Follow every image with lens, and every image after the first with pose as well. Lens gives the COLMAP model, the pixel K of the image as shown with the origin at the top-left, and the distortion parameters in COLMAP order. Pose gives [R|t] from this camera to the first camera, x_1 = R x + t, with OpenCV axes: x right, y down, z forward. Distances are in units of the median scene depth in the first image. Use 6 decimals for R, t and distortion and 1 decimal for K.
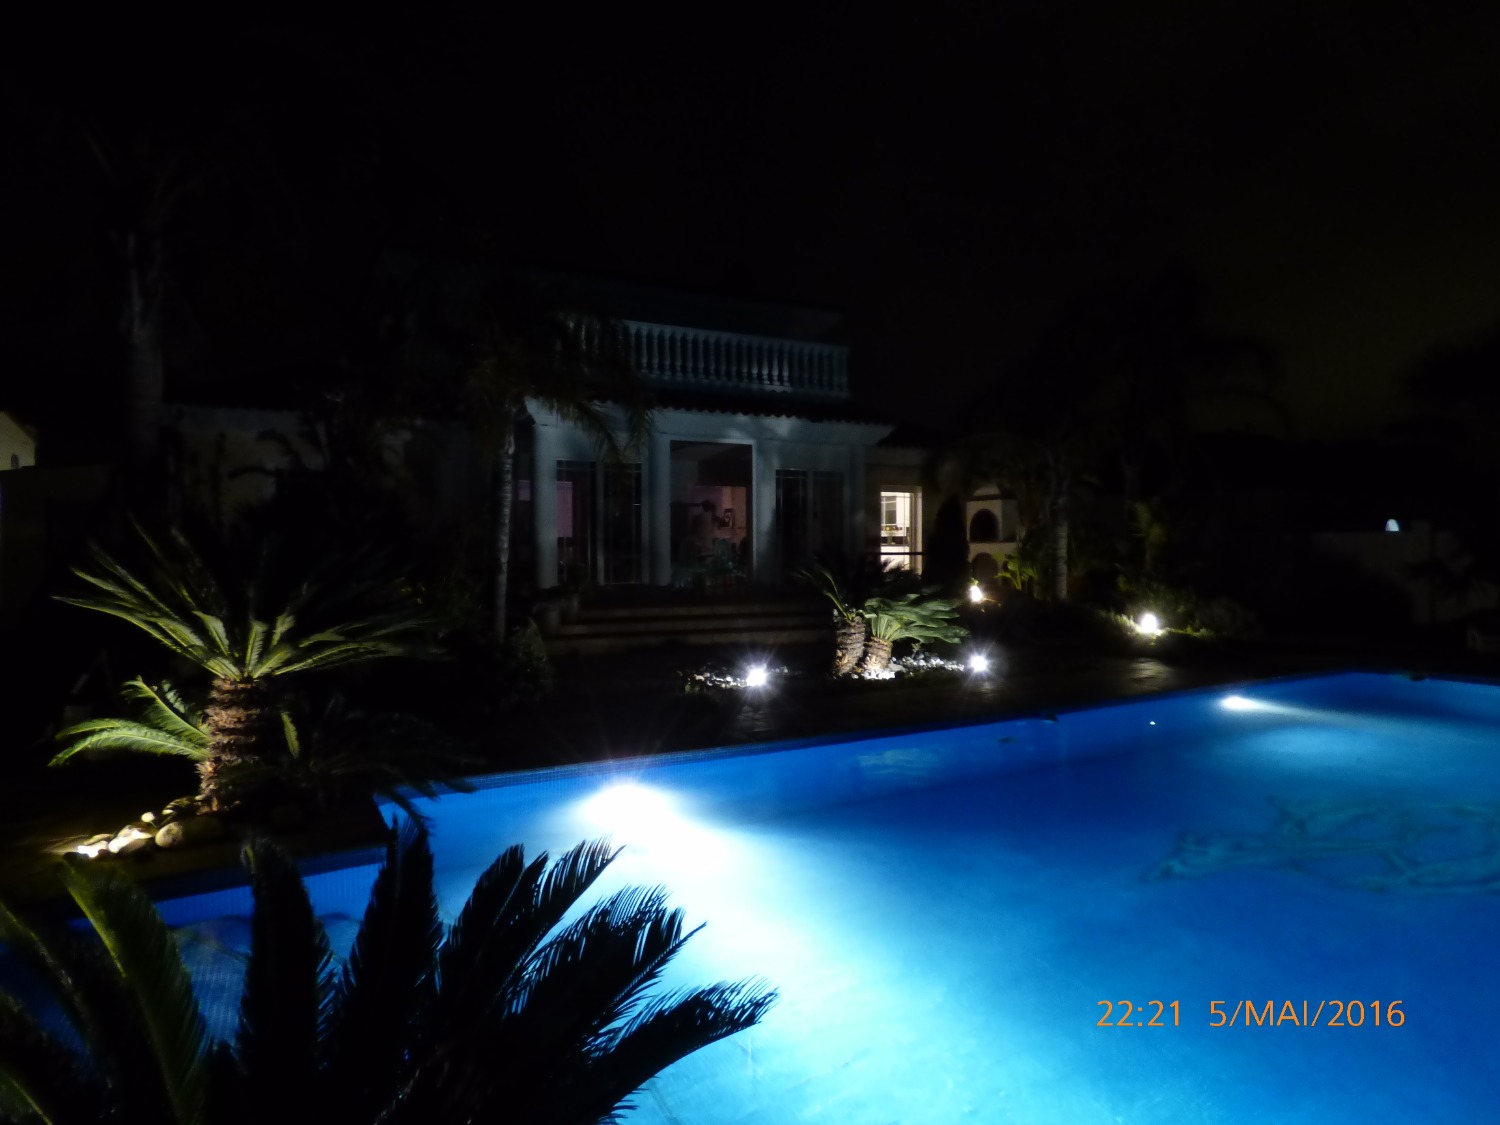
lens RADIAL K [[908.8, 0, 746.5], [0, 908.8, 566.6], [0, 0, 1]] dist [-0.010092, 0.001393]
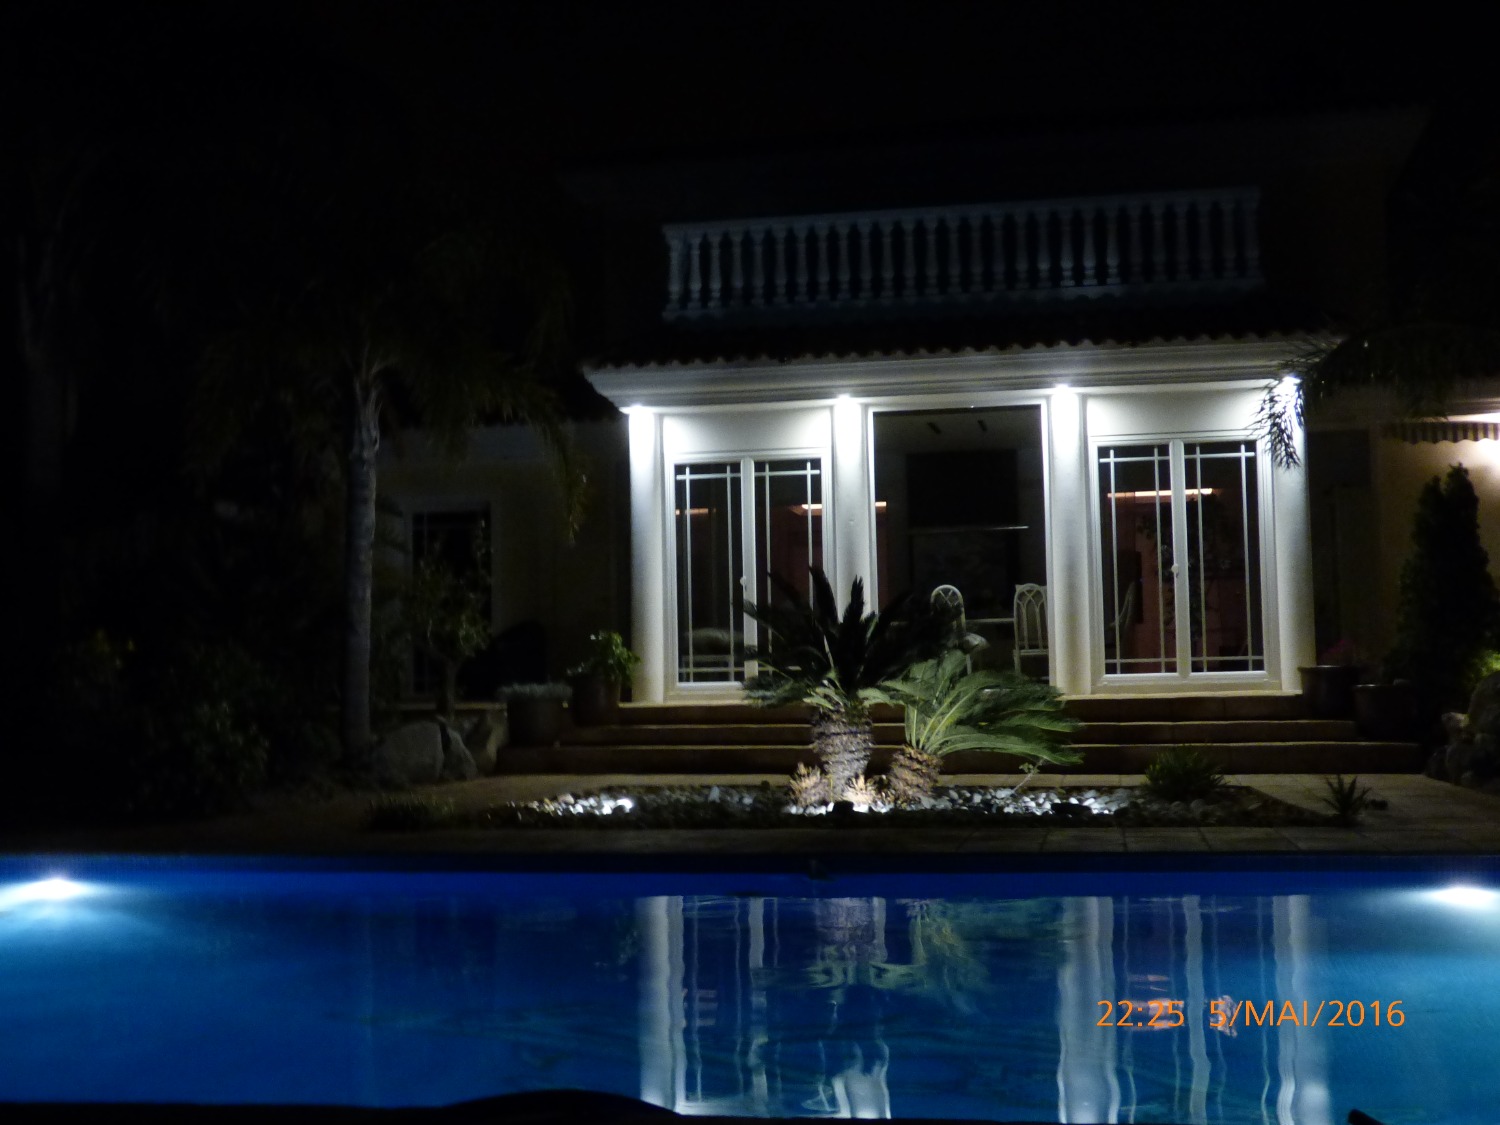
lens RADIAL K [[1816.8, 0, 742.4], [0, 1816.8, 558.9], [0, 0, 1]] dist [-0.050923, 0.000000]
pose [[0.779262, -0.052743, -0.624476, 0.564669], [0.002949, 0.996750, -0.080505, 0.042207], [0.626692, 0.060893, 0.776884, 0.088992]]
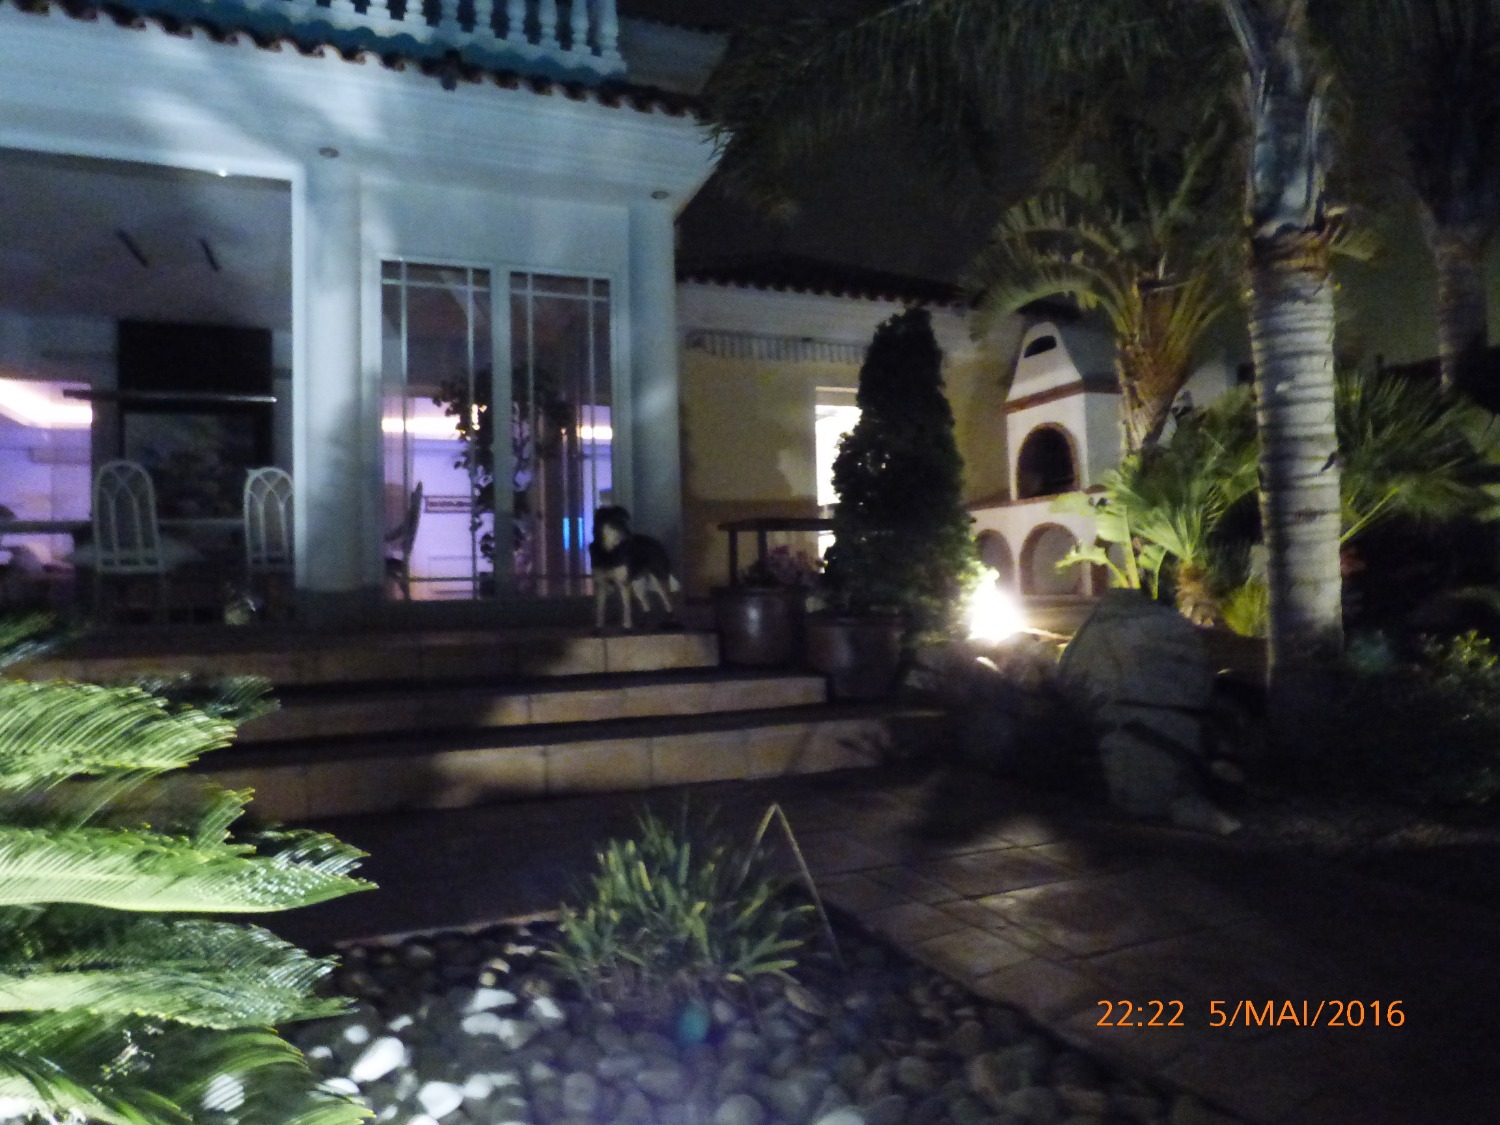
lens RADIAL K [[957.8, 0, 744.3], [0, 957.8, 555.5], [0, 0, 1]] dist [-0.030259, -0.000478]
pose [[0.994854, -0.026040, -0.097920, 0.220221], [0.020911, 0.998373, -0.053045, 0.029049], [0.099142, 0.050724, 0.993780, 0.730450]]
